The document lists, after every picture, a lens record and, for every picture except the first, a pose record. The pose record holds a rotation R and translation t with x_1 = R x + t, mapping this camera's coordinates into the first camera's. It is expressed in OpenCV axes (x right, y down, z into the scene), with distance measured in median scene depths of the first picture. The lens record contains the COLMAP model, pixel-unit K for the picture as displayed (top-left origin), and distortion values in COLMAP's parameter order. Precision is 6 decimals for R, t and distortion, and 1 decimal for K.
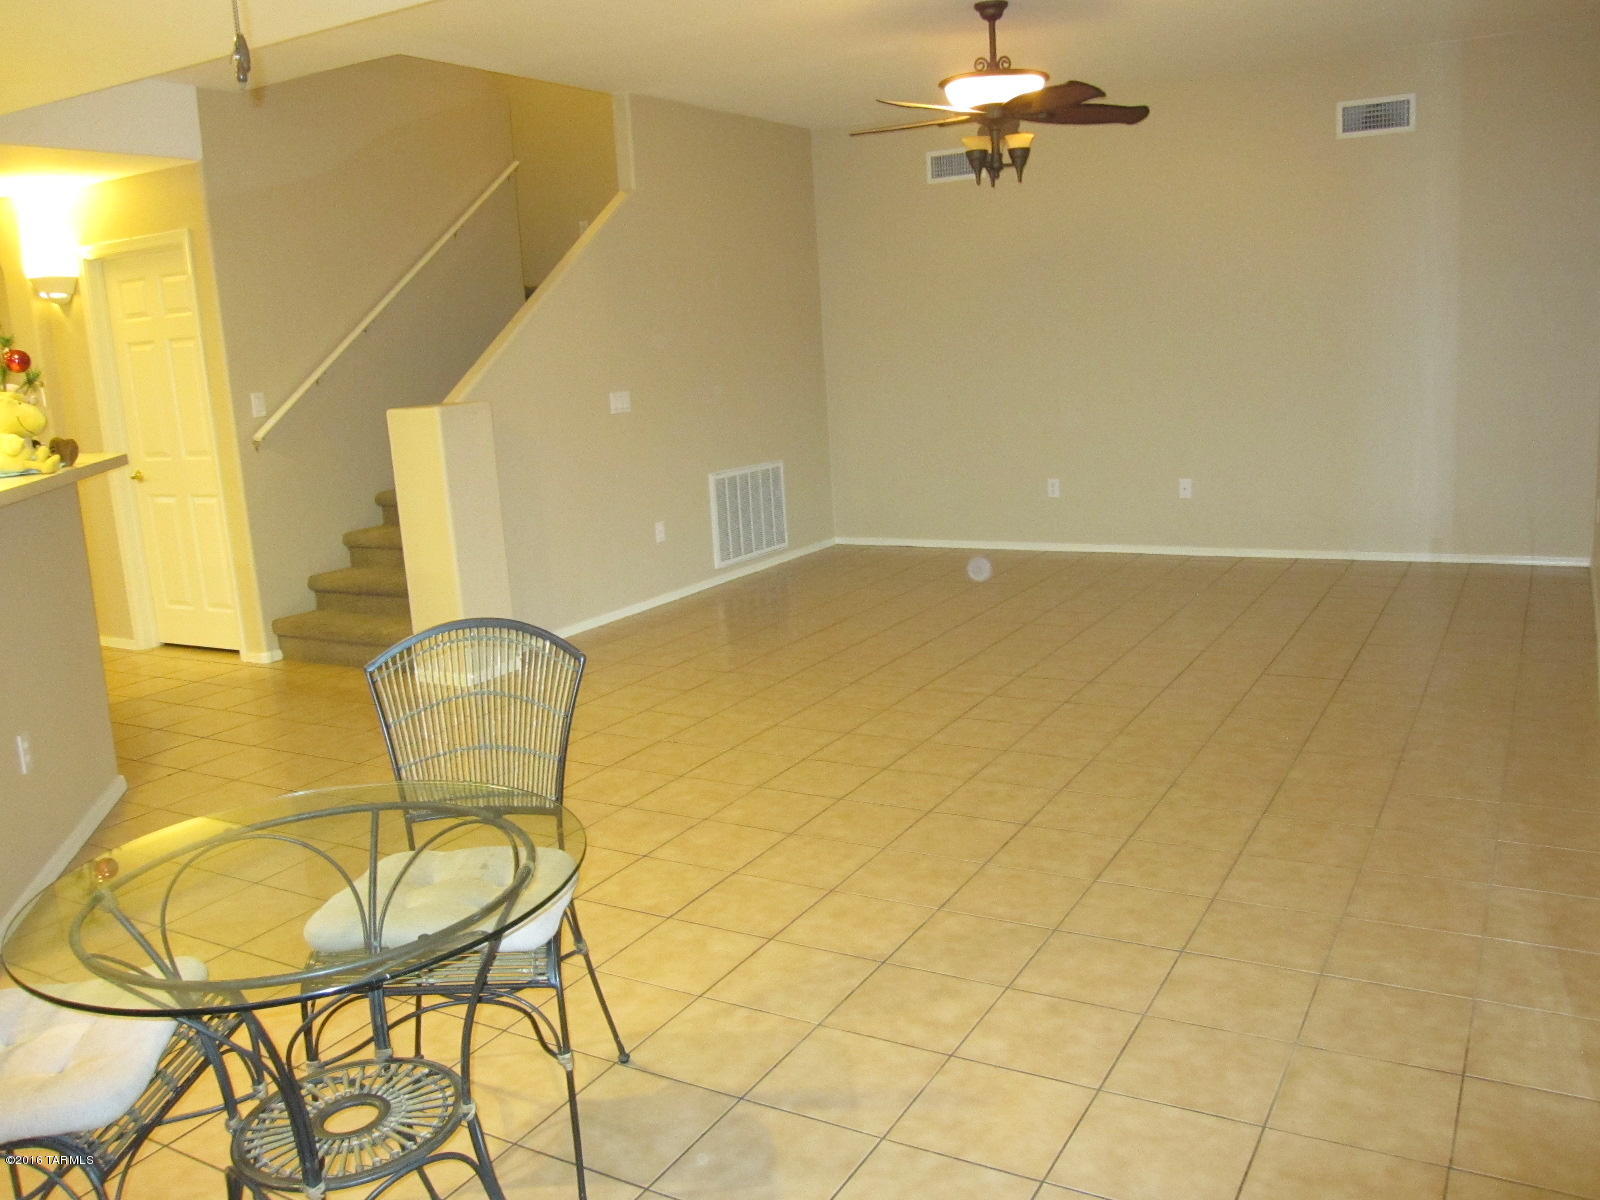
lens RADIAL K [[1321.2, 0, 798.4], [0, 1321.2, 599.8], [0, 0, 1]] dist [-0.071805, 0.034523]
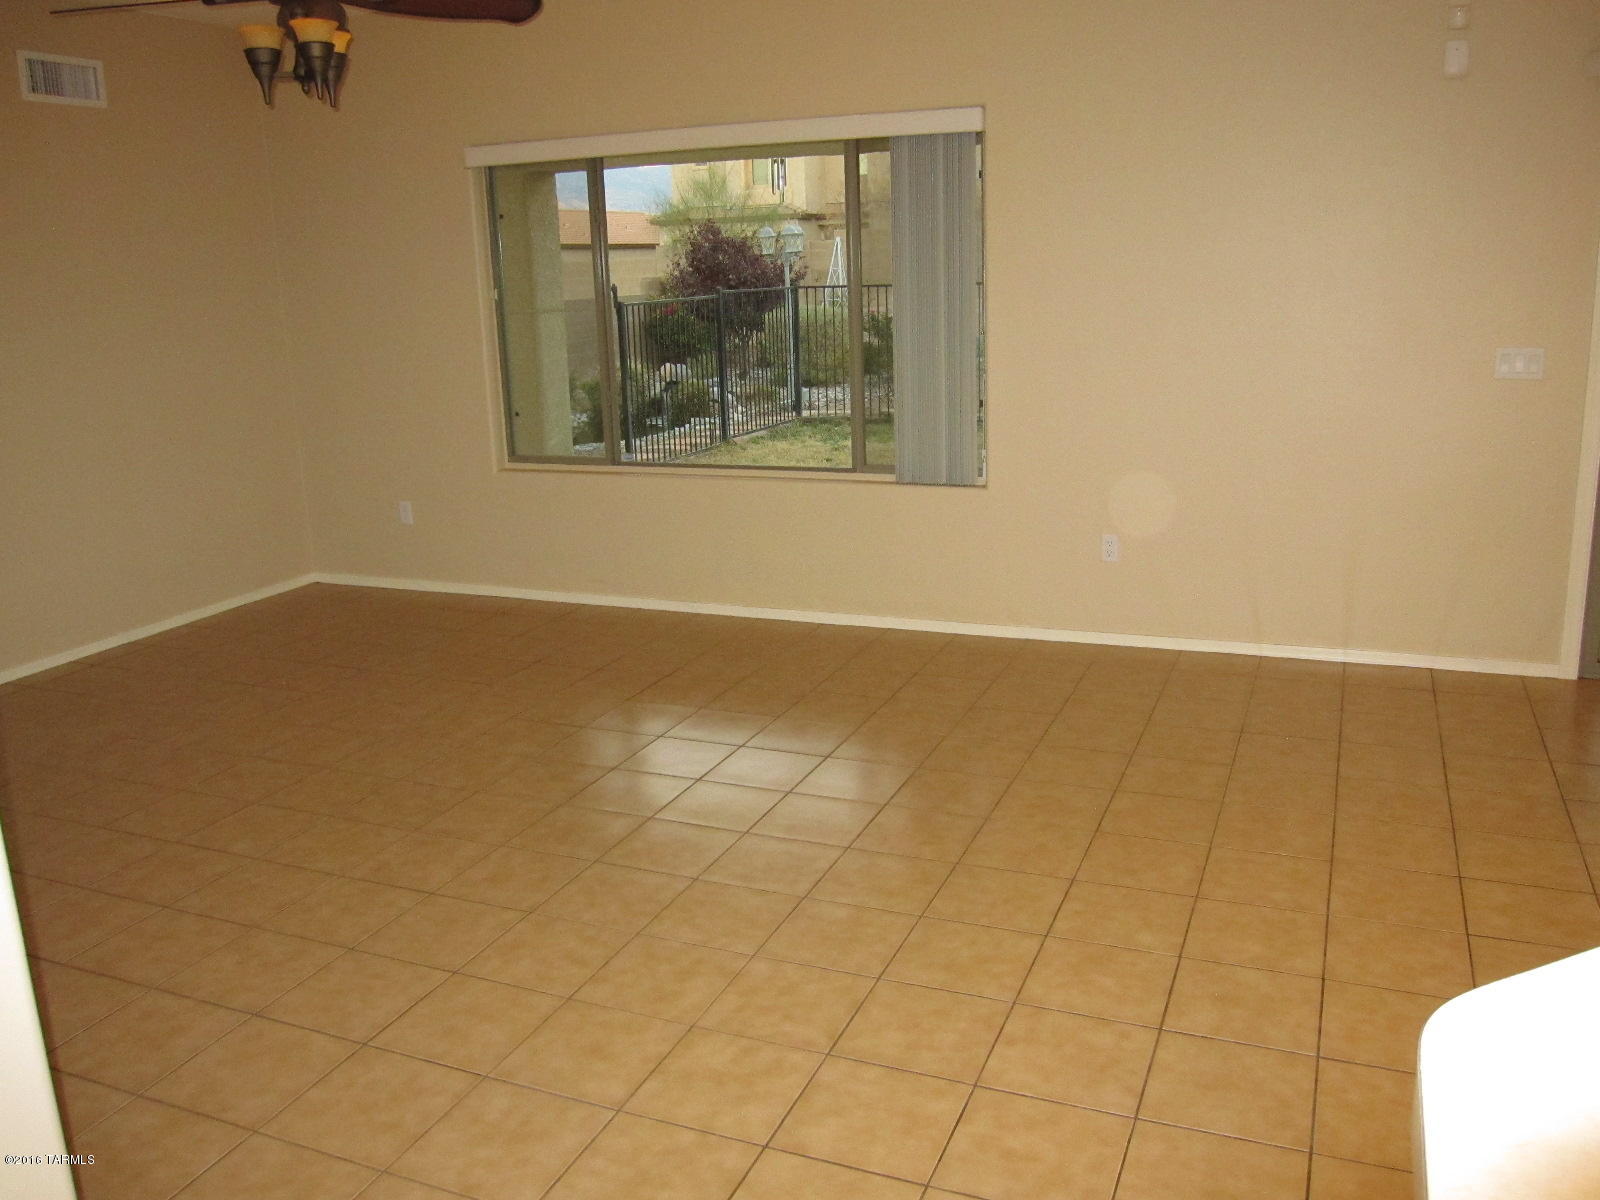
lens RADIAL K [[1321.2, 0, 801.9], [0, 1321.2, 592.6], [0, 0, 1]] dist [-0.071805, 0.034523]
pose [[-0.132855, -0.171541, 0.976178, -0.571256], [0.238569, 0.950417, 0.199483, -0.176700], [-0.961995, 0.259388, -0.085343, 0.960578]]
